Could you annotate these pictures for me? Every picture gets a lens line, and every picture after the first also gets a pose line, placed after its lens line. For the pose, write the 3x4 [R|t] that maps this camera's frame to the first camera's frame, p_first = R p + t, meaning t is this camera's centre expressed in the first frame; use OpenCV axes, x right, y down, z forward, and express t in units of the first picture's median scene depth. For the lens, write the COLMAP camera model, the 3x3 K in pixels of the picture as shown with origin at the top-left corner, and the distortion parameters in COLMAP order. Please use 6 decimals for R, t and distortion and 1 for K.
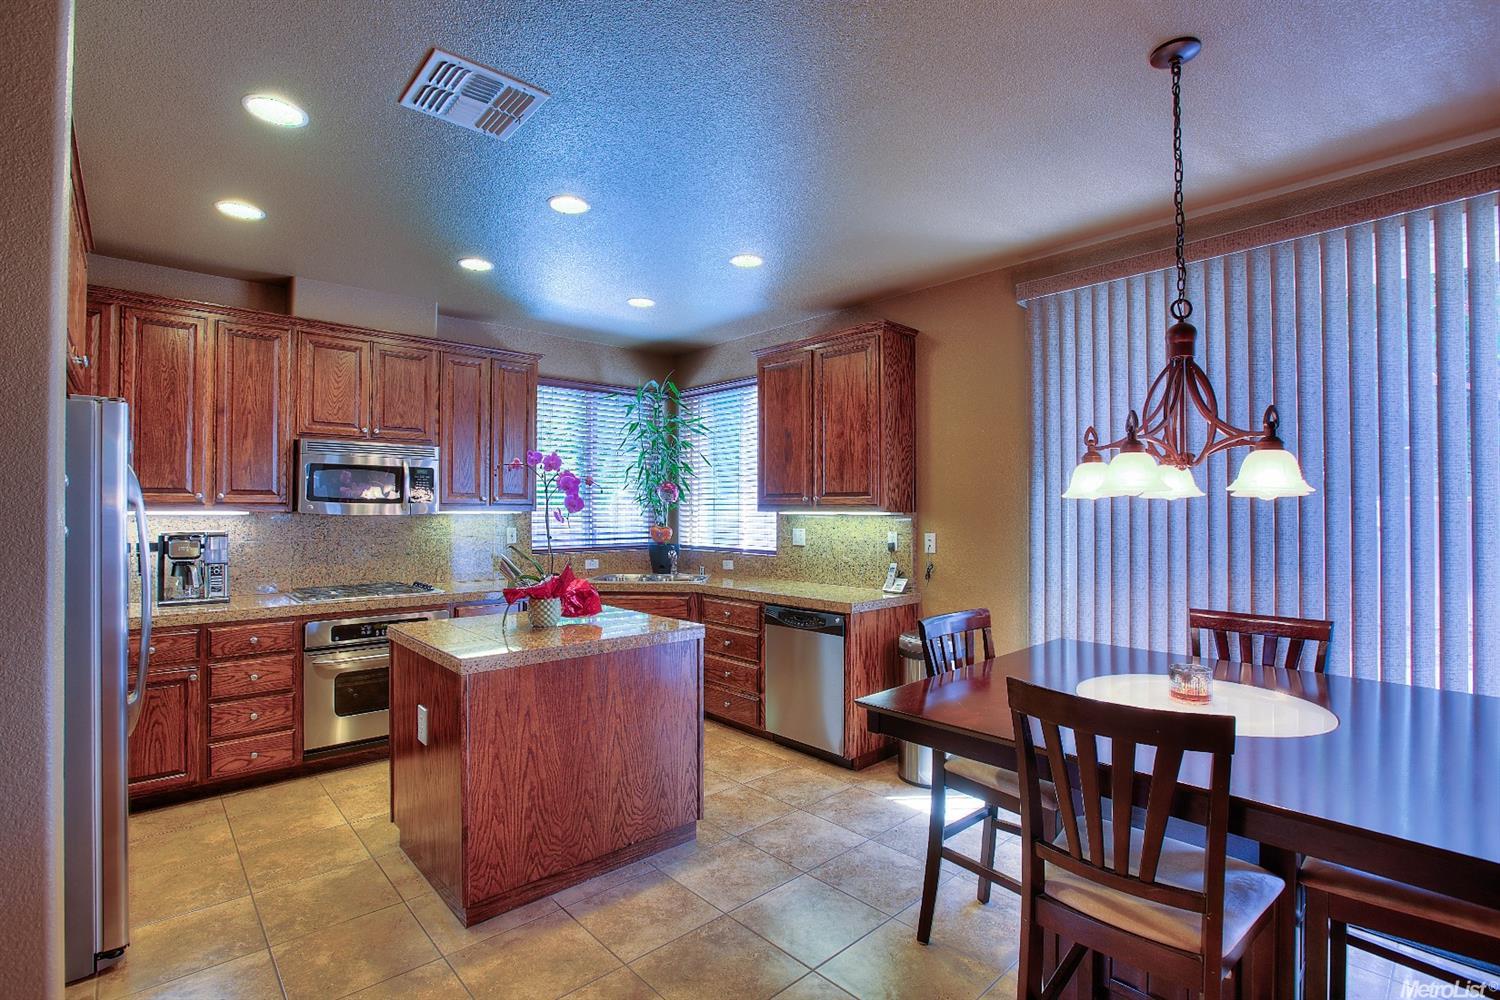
lens RADIAL K [[689.1, 0, 719.0], [0, 689.1, 504.2], [0, 0, 1]] dist [-0.043947, 0.012022]
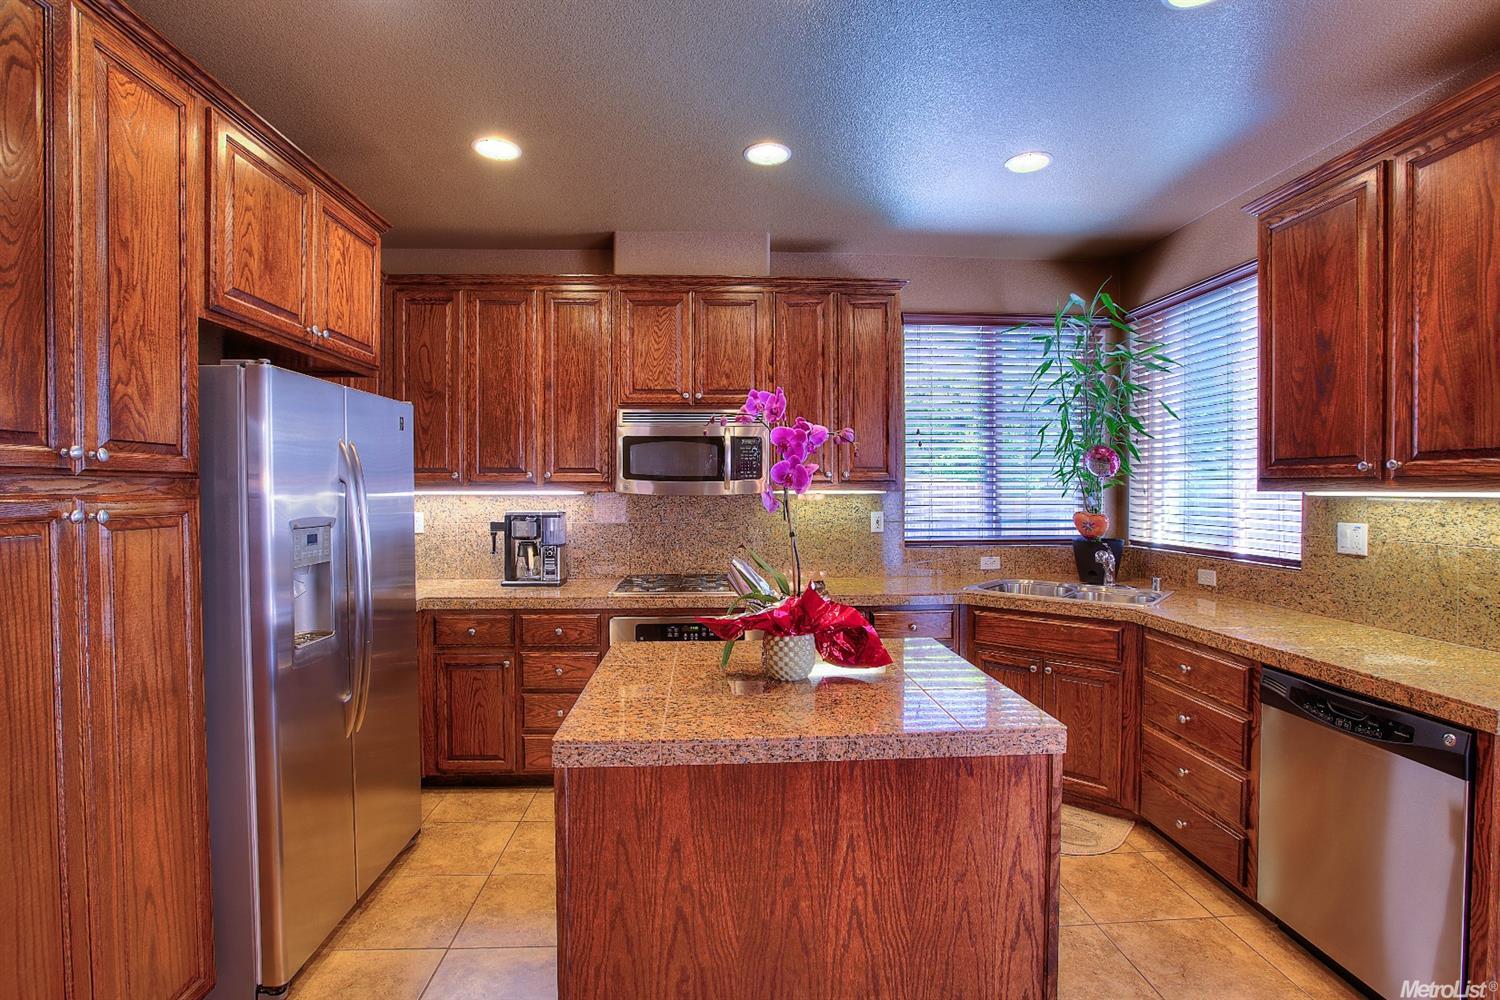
lens RADIAL K [[689.1, 0, 741.4], [0, 689.1, 501.5], [0, 0, 1]] dist [-0.043947, 0.012022]
pose [[0.796824, 0.008876, -0.604147, 0.061790], [0.006714, 0.999700, 0.023542, 0.004186], [0.604175, -0.022815, 0.796525, 0.362796]]
